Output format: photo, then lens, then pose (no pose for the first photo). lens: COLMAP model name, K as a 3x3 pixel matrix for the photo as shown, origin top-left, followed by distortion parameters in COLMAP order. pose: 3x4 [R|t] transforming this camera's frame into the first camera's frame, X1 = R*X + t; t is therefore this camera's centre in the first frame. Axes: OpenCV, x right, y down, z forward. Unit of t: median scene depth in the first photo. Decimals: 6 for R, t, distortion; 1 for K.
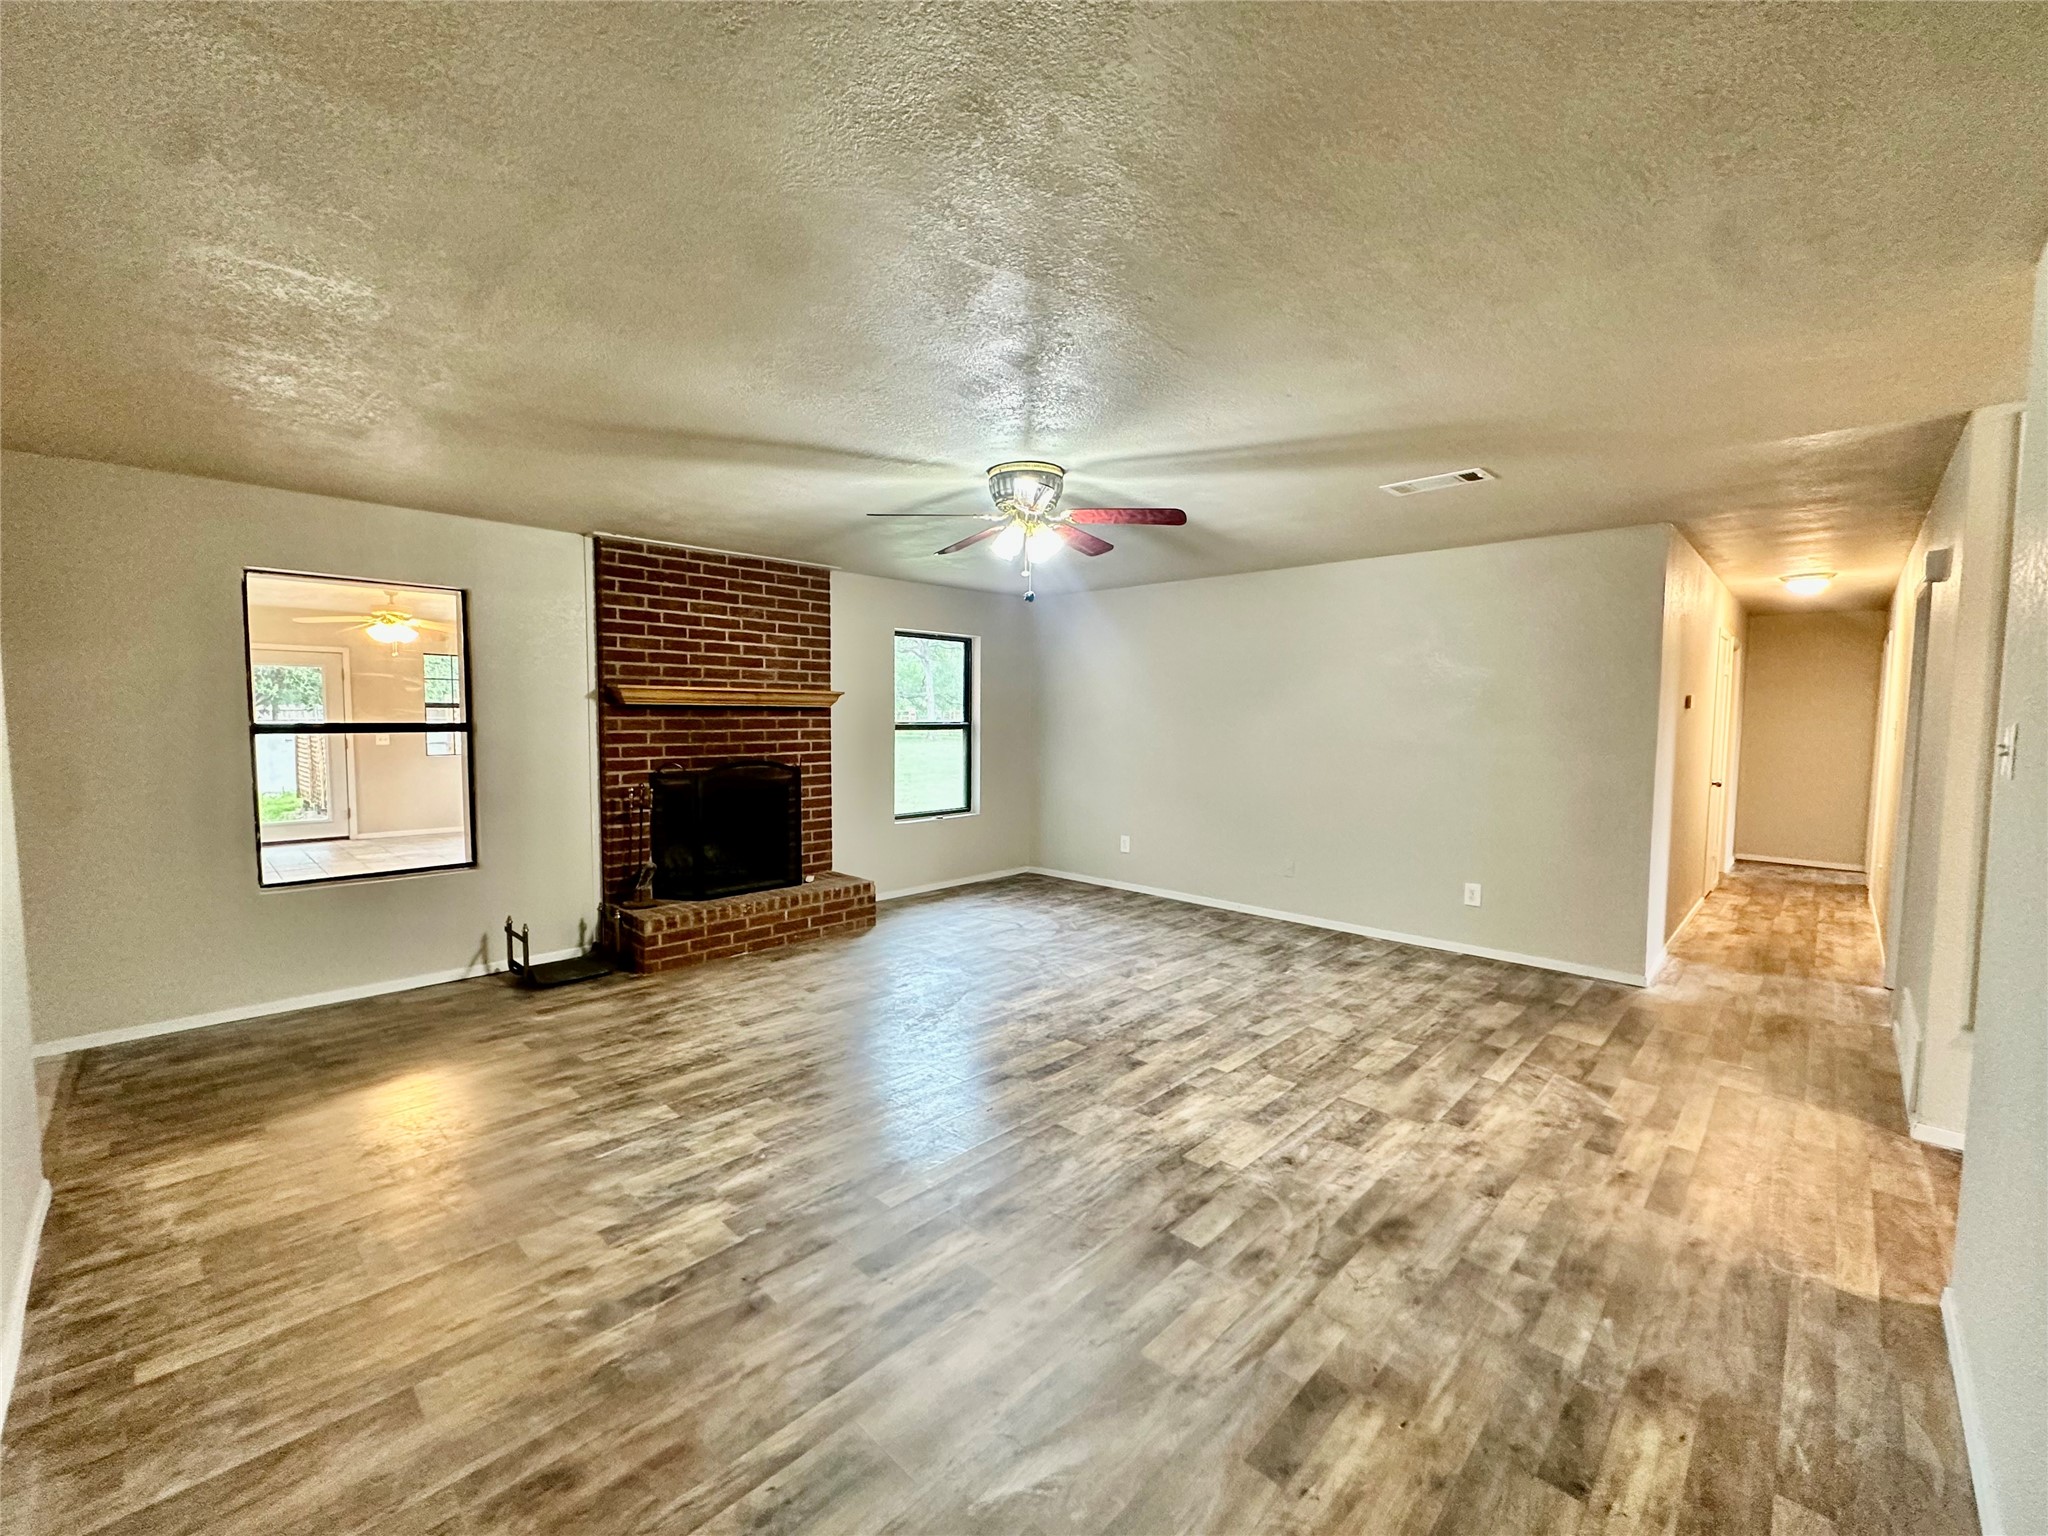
lens RADIAL K [[840.2, 0, 1021.9], [0, 840.2, 767.4], [0, 0, 1]] dist [0.000165, -0.000336]
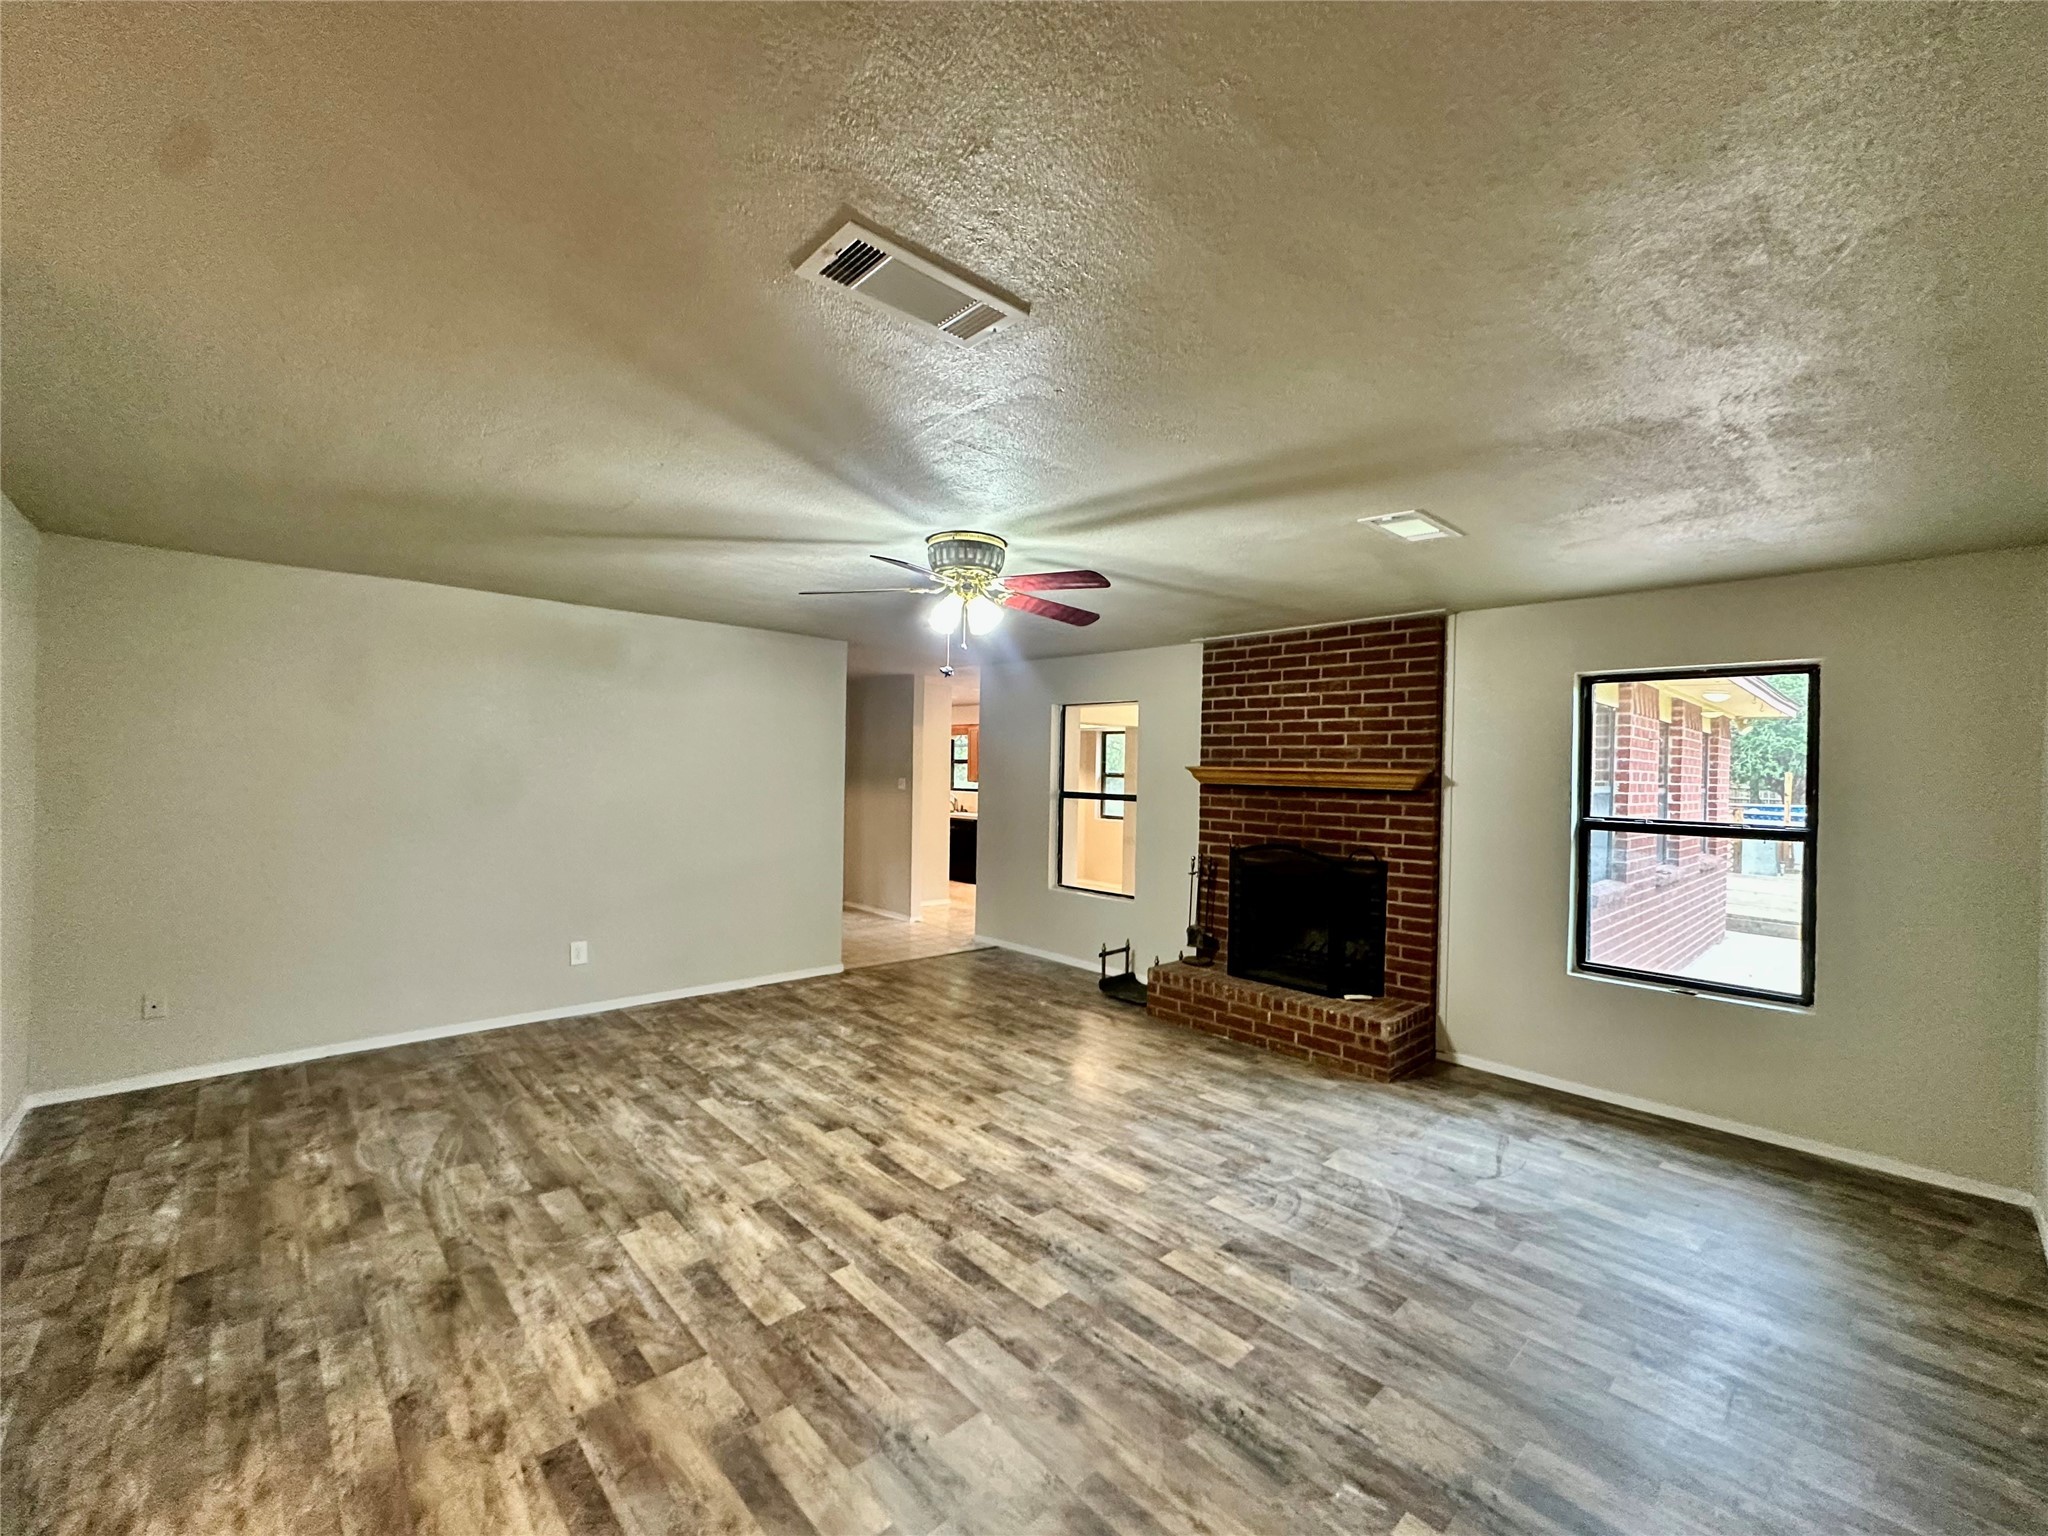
lens RADIAL K [[840.2, 0, 1021.9], [0, 840.2, 767.4], [0, 0, 1]] dist [0.000165, -0.000336]
pose [[-0.047871, -0.011423, -0.998788, 0.913656], [-0.087548, 0.996134, -0.007196, -0.089134], [0.995009, 0.087098, -0.048686, 1.078192]]
